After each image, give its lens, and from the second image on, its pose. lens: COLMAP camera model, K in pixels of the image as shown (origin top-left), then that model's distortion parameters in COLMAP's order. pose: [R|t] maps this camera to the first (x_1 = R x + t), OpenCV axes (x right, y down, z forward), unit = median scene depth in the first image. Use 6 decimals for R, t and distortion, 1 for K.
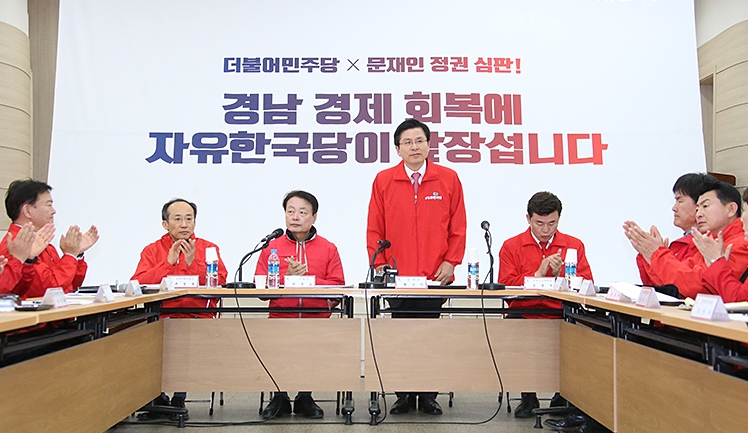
lens RADIAL K [[1404.1, 0, 391.0], [0, 1404.1, 208.0], [0, 0, 1]] dist [0.271004, 0.000000]
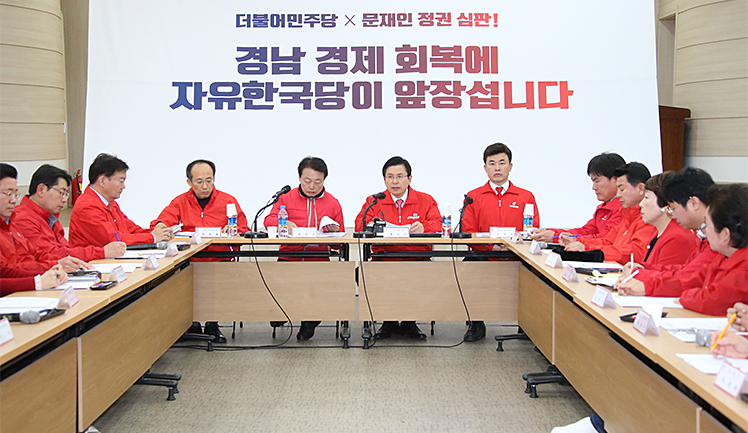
lens RADIAL K [[1404.1, 0, 384.7], [0, 1404.1, 205.5], [0, 0, 1]] dist [0.271004, 0.000000]
pose [[0.999958, -0.003281, -0.008505, 0.010461], [0.004044, 0.995808, 0.091378, -0.057880], [0.008169, -0.091409, 0.995780, -0.146786]]
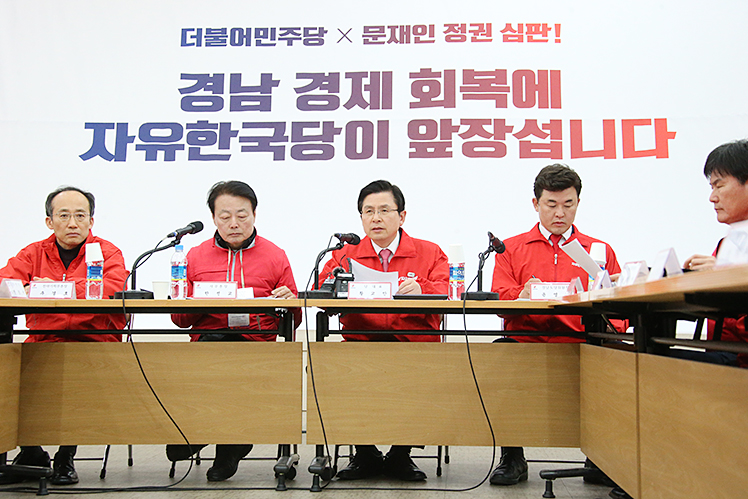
lens RADIAL K [[1510.0, 0, 372.8], [0, 1510.0, 232.9], [0, 0, 1]] dist [0.401649, 0.000000]
pose [[0.997145, -0.004633, -0.075367, 0.052810], [0.002531, 0.999606, -0.027967, 0.032132], [0.075466, 0.027697, 0.996764, 0.164567]]
